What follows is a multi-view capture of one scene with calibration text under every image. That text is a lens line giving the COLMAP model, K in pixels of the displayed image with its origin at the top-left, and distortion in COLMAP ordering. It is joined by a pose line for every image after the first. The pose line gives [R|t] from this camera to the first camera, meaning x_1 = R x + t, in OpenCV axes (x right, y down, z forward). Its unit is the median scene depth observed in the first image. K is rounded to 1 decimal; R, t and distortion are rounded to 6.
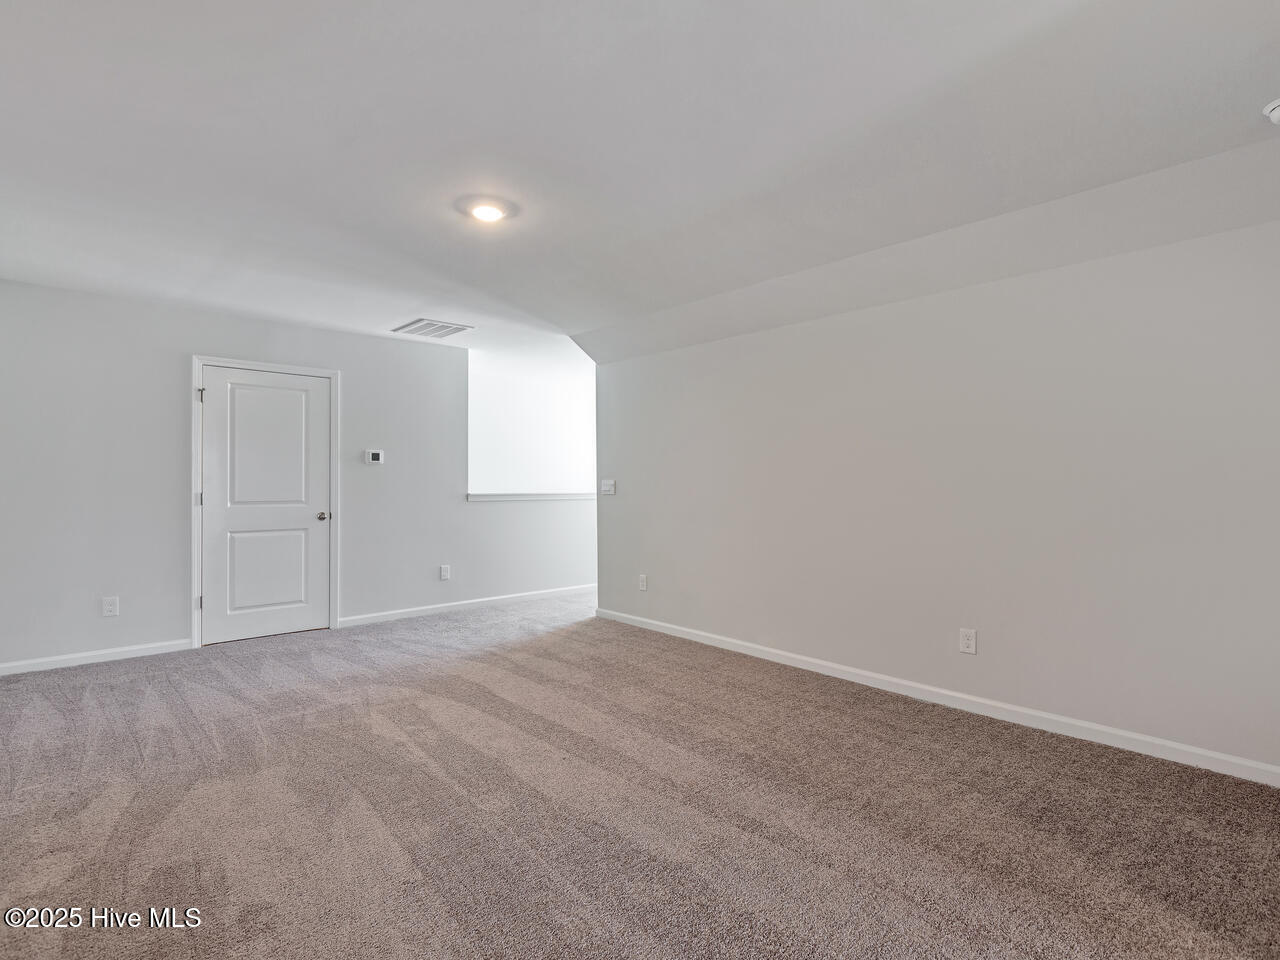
lens RADIAL K [[642.1, 0, 646.0], [0, 642.1, 488.1], [0, 0, 1]] dist [0.001730, -0.001145]
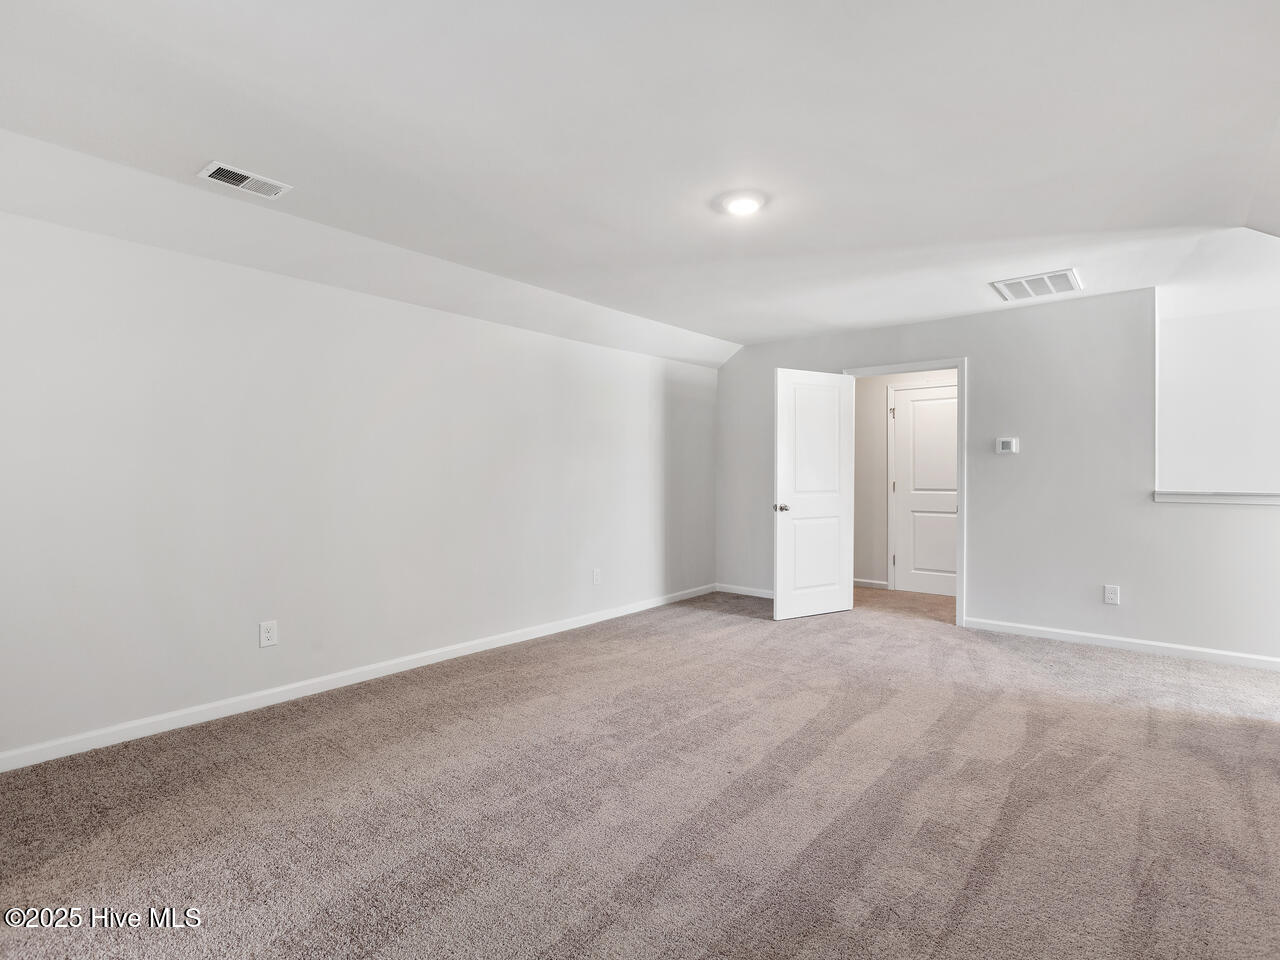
lens RADIAL K [[642.1, 0, 644.6], [0, 642.1, 471.3], [0, 0, 1]] dist [0.001730, -0.001145]
pose [[0.135065, -0.002622, -0.990833, 0.481619], [-0.013862, 0.999894, -0.004535, -0.002565], [0.990740, 0.014347, 0.135014, 0.473734]]
